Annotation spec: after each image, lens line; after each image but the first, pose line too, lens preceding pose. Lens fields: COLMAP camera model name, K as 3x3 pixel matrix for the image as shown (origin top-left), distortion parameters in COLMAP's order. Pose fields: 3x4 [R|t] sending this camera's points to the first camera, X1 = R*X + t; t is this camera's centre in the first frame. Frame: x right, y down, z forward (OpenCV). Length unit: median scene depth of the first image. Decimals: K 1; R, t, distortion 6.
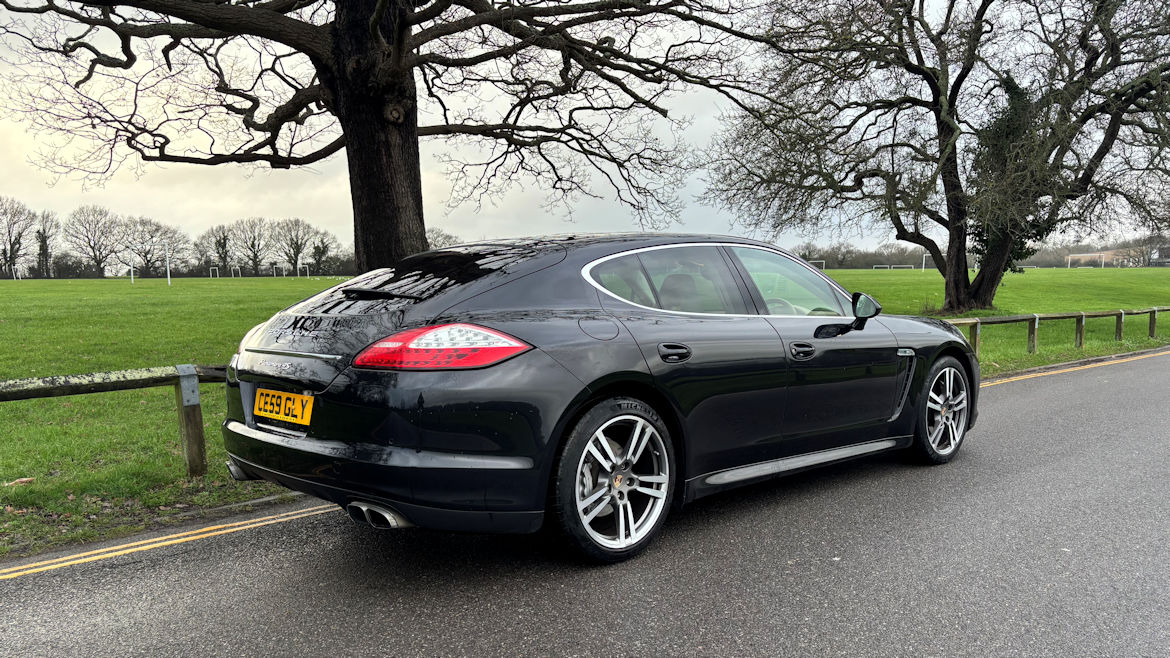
lens RADIAL K [[920.6, 0, 584.9], [0, 920.6, 326.0], [0, 0, 1]] dist [0.051841, -0.001205]
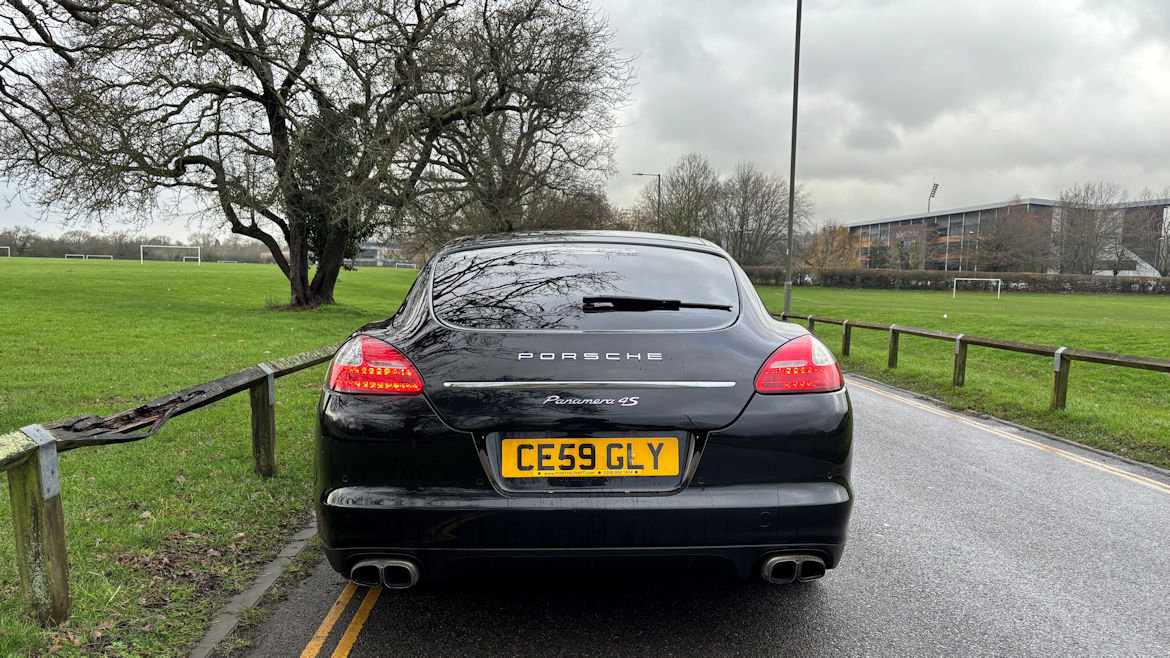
lens RADIAL K [[920.6, 0, 584.6], [0, 920.6, 331.6], [0, 0, 1]] dist [0.051841, -0.001205]
pose [[0.651560, -0.030450, 0.757985, -0.163052], [0.019759, 0.999536, 0.023169, -0.005971], [-0.758339, -0.000120, 0.651860, 0.094680]]
